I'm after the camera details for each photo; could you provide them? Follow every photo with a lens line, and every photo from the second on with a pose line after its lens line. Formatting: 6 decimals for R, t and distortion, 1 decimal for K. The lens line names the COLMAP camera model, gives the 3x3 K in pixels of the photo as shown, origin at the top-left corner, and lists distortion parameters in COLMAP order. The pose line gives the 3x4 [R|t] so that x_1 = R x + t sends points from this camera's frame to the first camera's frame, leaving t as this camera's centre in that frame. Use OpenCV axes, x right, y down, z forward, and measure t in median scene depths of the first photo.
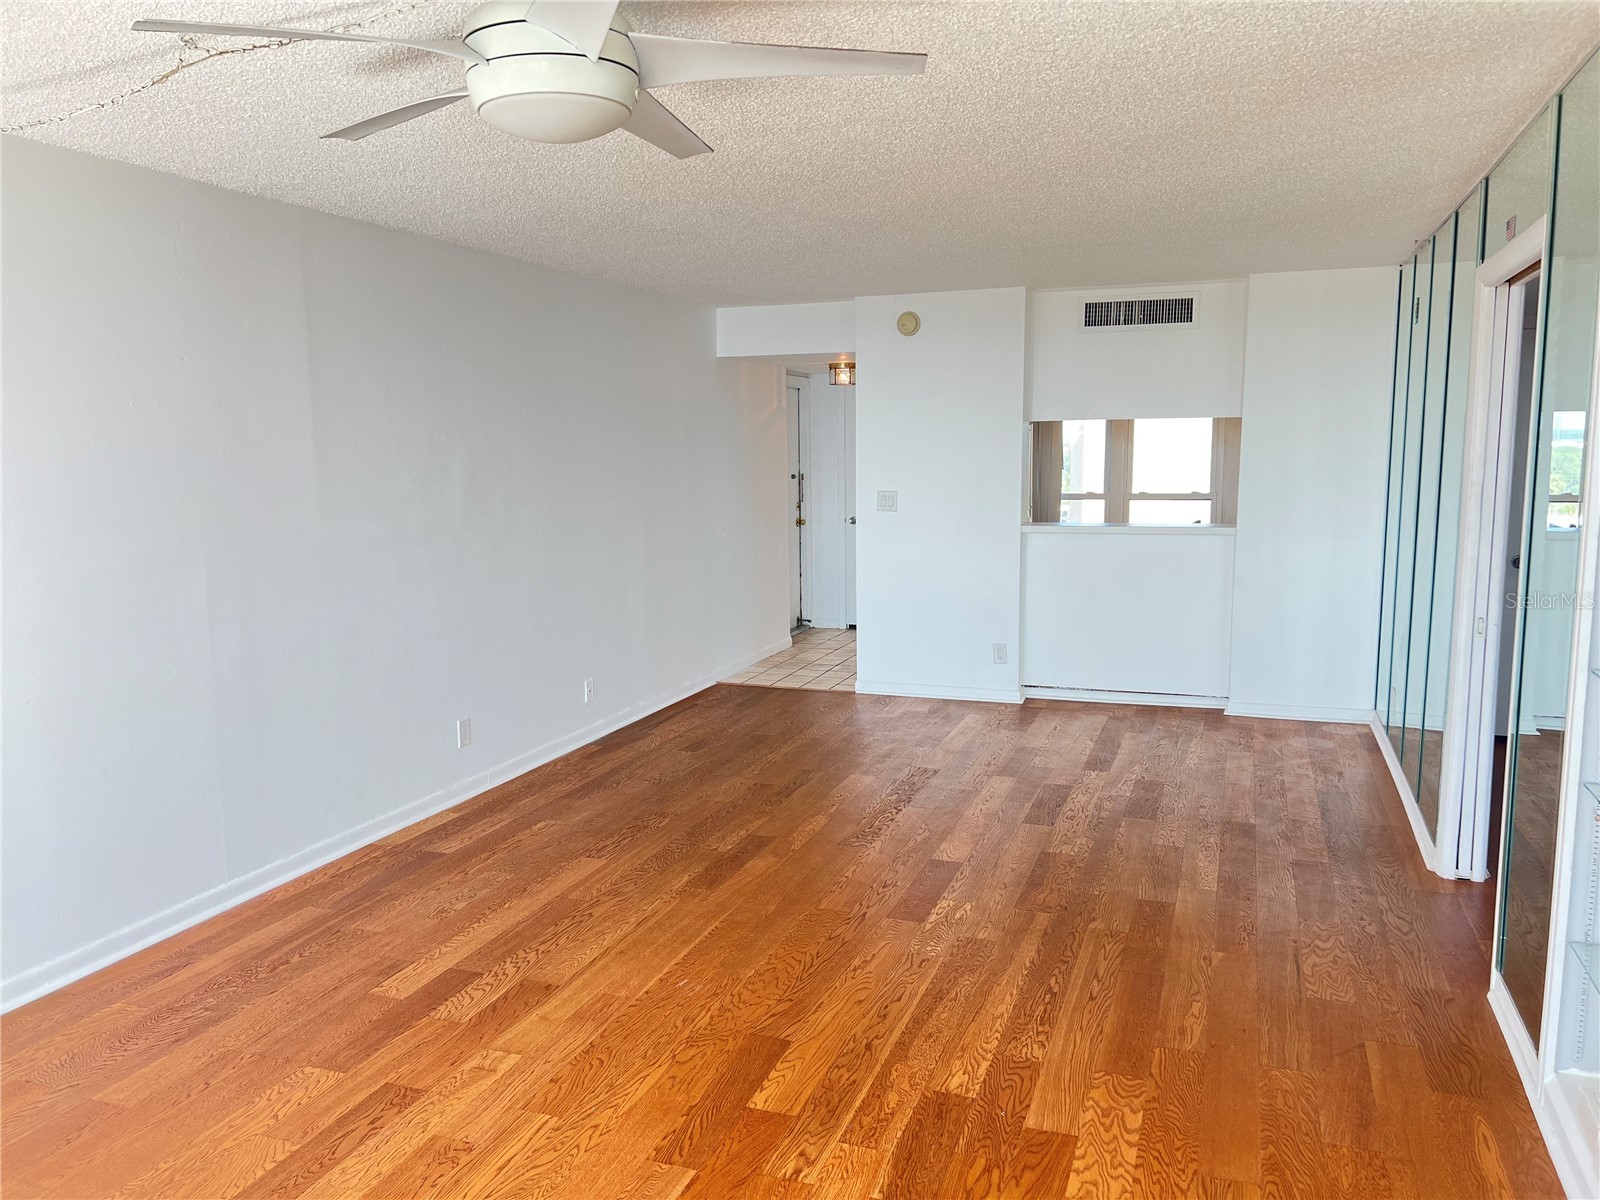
lens RADIAL K [[1217.2, 0, 795.9], [0, 1217.2, 593.4], [0, 0, 1]] dist [0.022373, -0.013272]
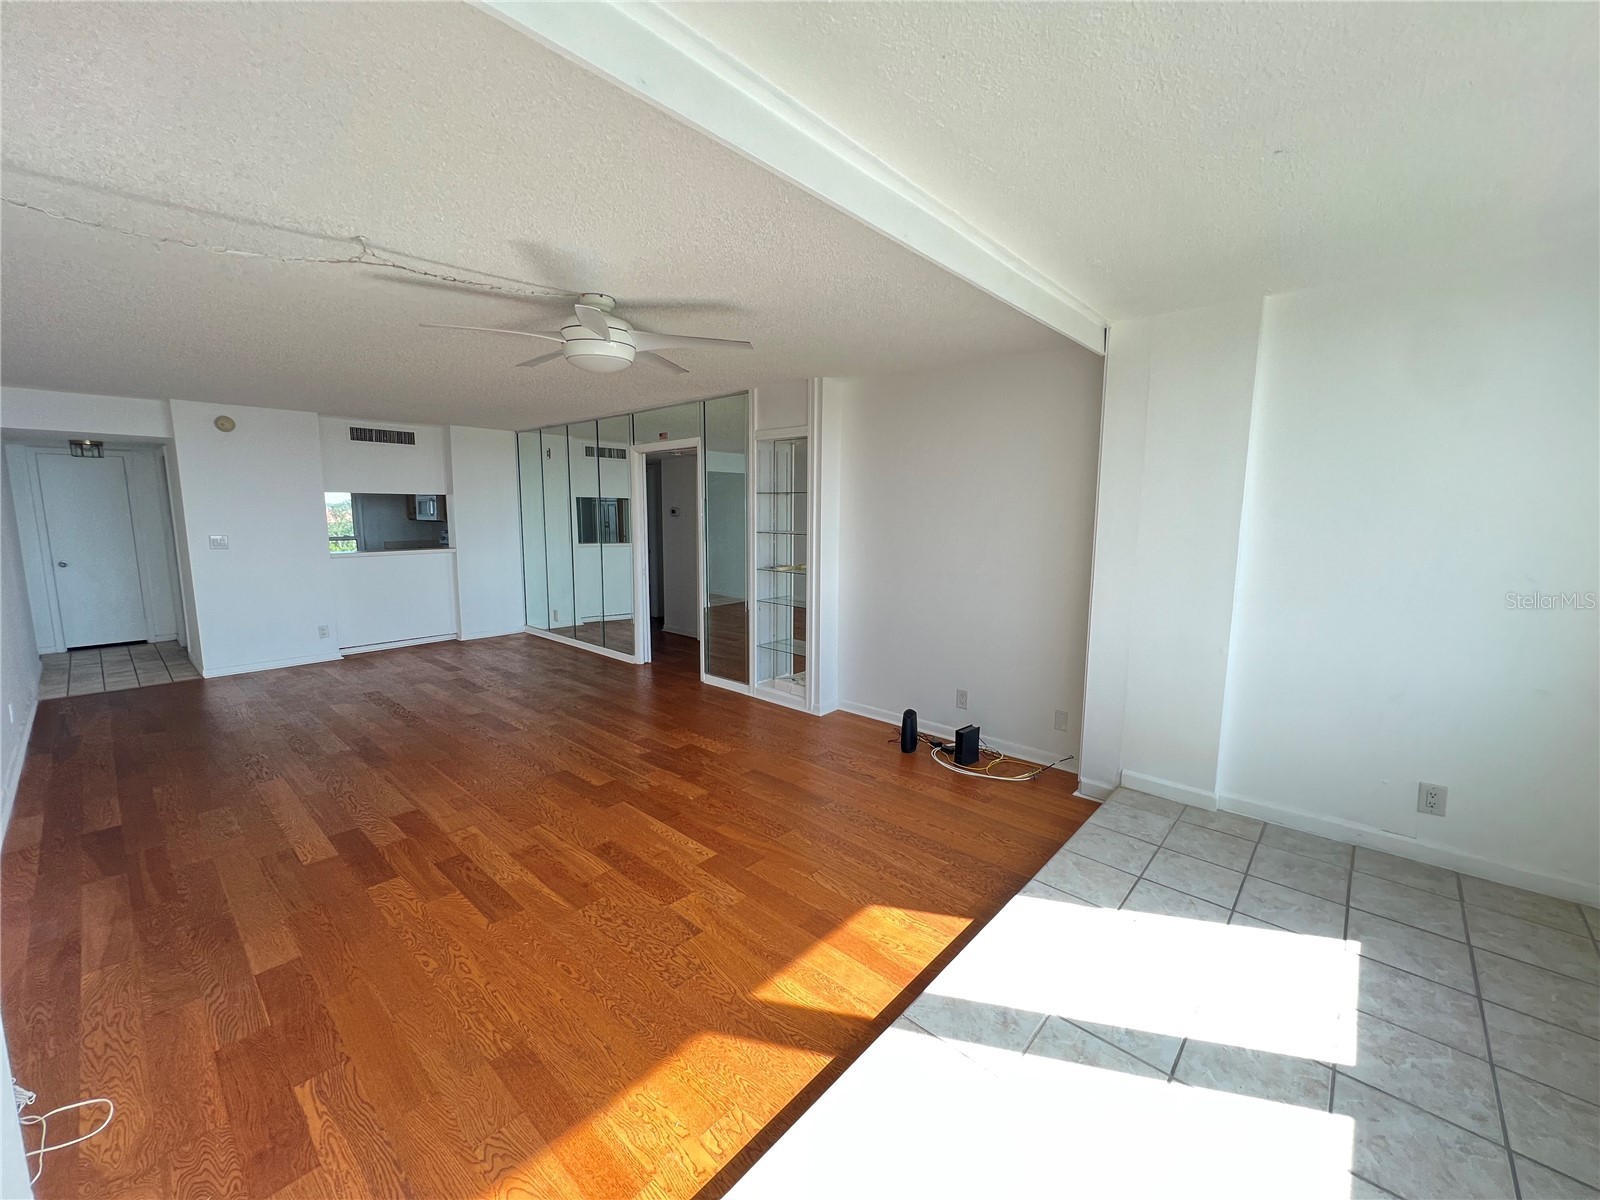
lens RADIAL K [[638.5, 0, 798.1], [0, 638.5, 603.3], [0, 0, 1]] dist [0.002820, 0.000392]
pose [[0.373399, -0.121453, 0.919686, -0.689679], [0.107956, 0.990346, 0.086953, 0.007271], [-0.921368, 0.066818, 0.382905, 0.111162]]
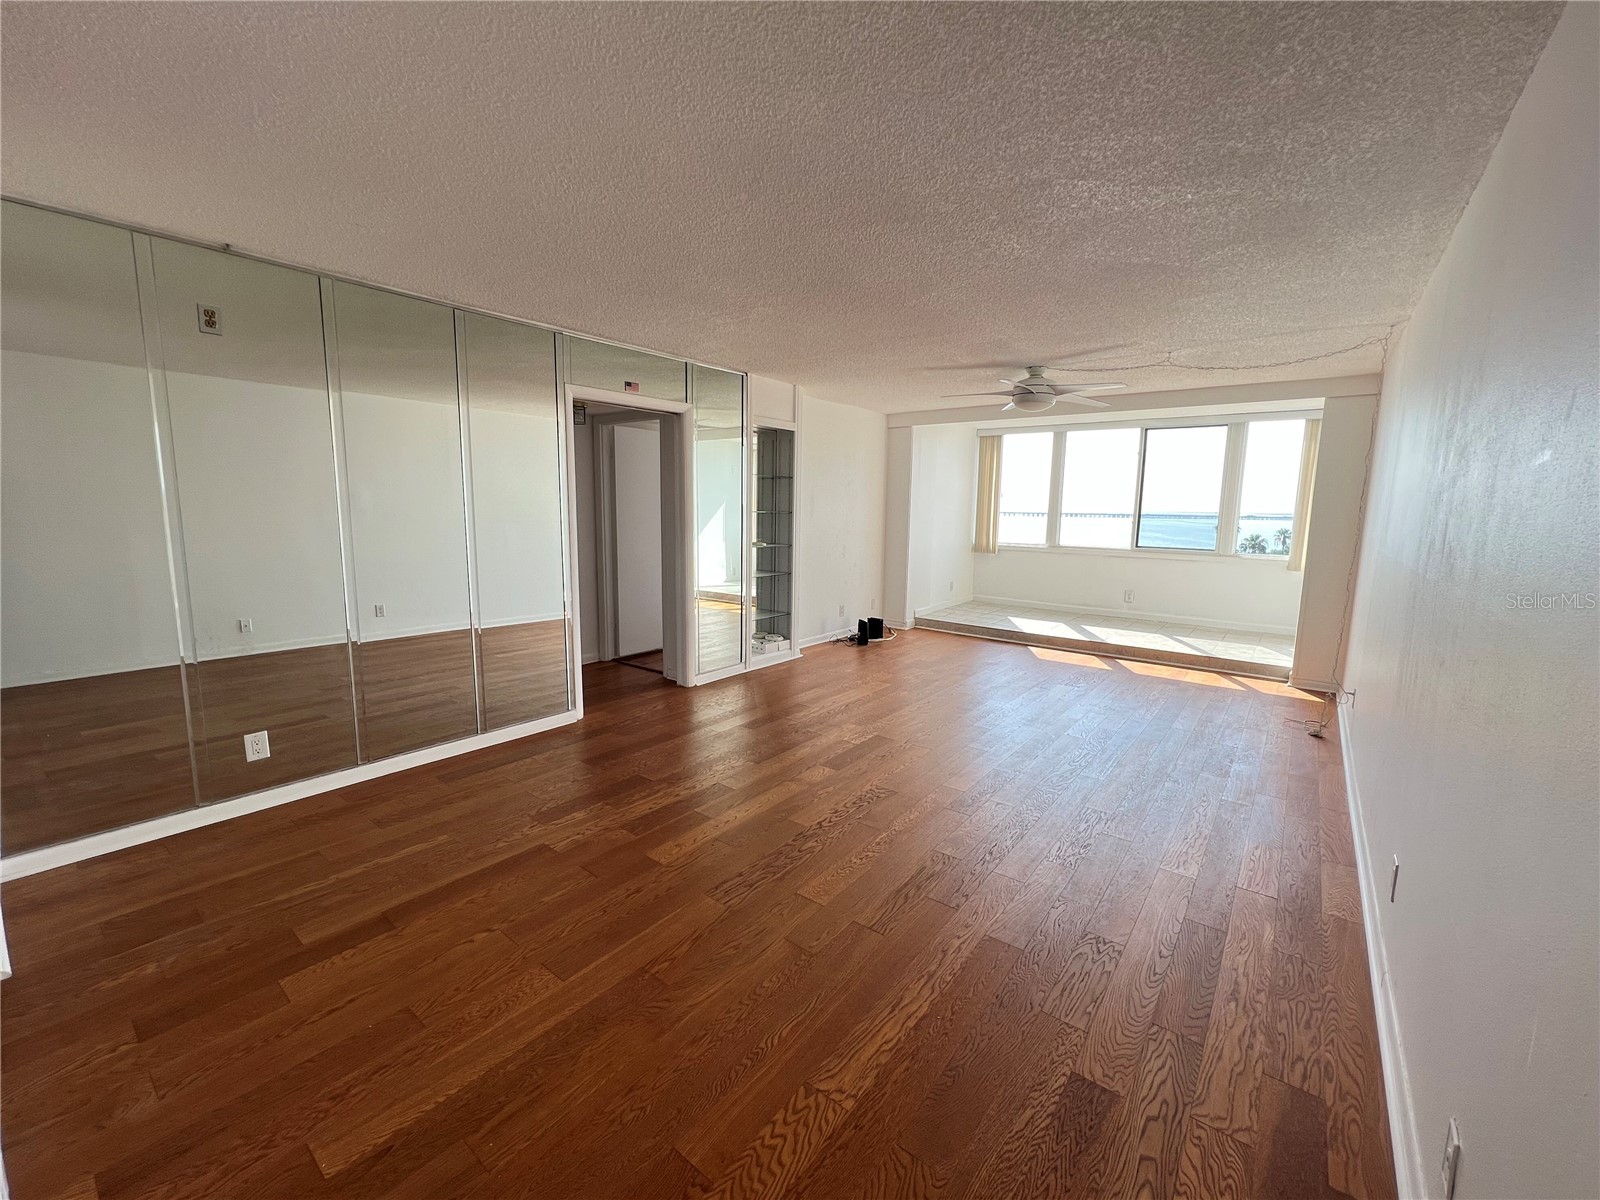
lens RADIAL K [[650.6, 0, 801.2], [0, 650.6, 593.9], [0, 0, 1]] dist [-0.000102, 0.000325]
pose [[-0.953802, -0.045516, 0.296967, -0.071442], [0.031325, 0.968004, 0.248974, -0.191363], [-0.298797, 0.246774, -0.921858, 1.853867]]
